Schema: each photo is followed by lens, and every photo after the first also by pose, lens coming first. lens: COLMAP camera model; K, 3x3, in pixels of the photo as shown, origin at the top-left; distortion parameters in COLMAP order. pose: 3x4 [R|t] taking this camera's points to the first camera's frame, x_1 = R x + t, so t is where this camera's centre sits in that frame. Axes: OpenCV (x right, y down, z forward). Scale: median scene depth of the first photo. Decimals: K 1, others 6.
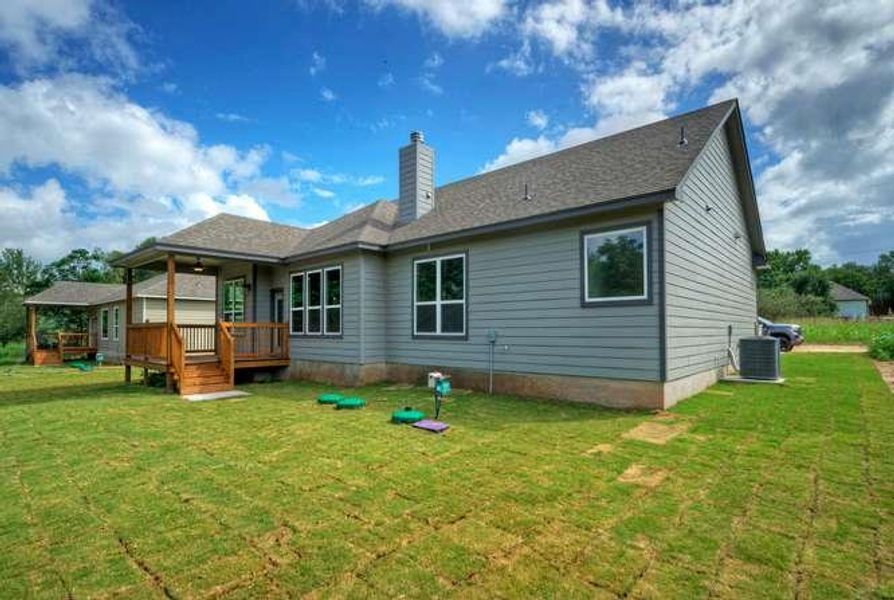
lens RADIAL K [[465.4, 0, 446.9], [0, 465.4, 323.7], [0, 0, 1]] dist [-0.001386, 0.000077]
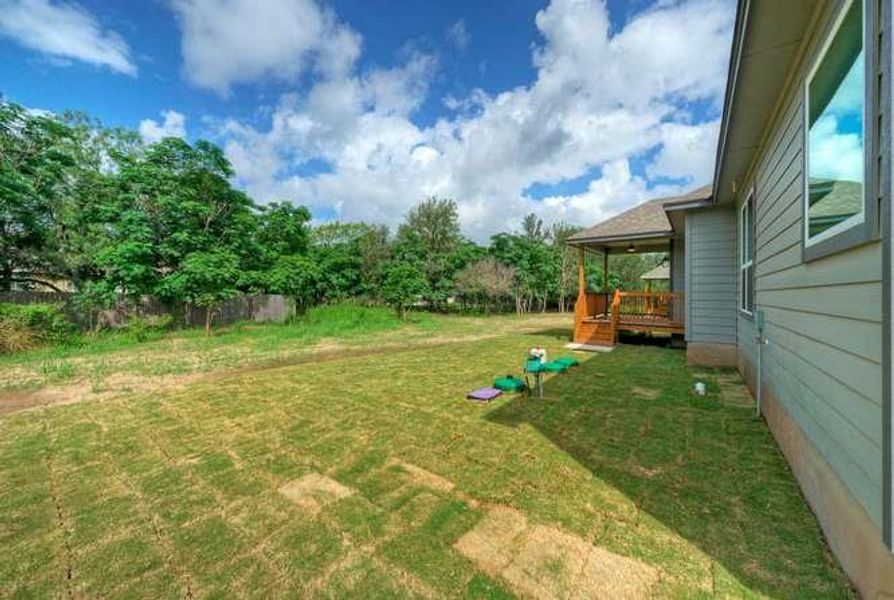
lens RADIAL K [[323.9, 0, 451.1], [0, 323.9, 293.1], [0, 0, 1]] dist [0.000529, 0.000120]
pose [[0.052522, 0.010507, -0.998565, 0.926986], [0.021386, 0.999703, 0.011644, -0.040391], [0.998391, -0.021967, 0.052281, 1.100127]]
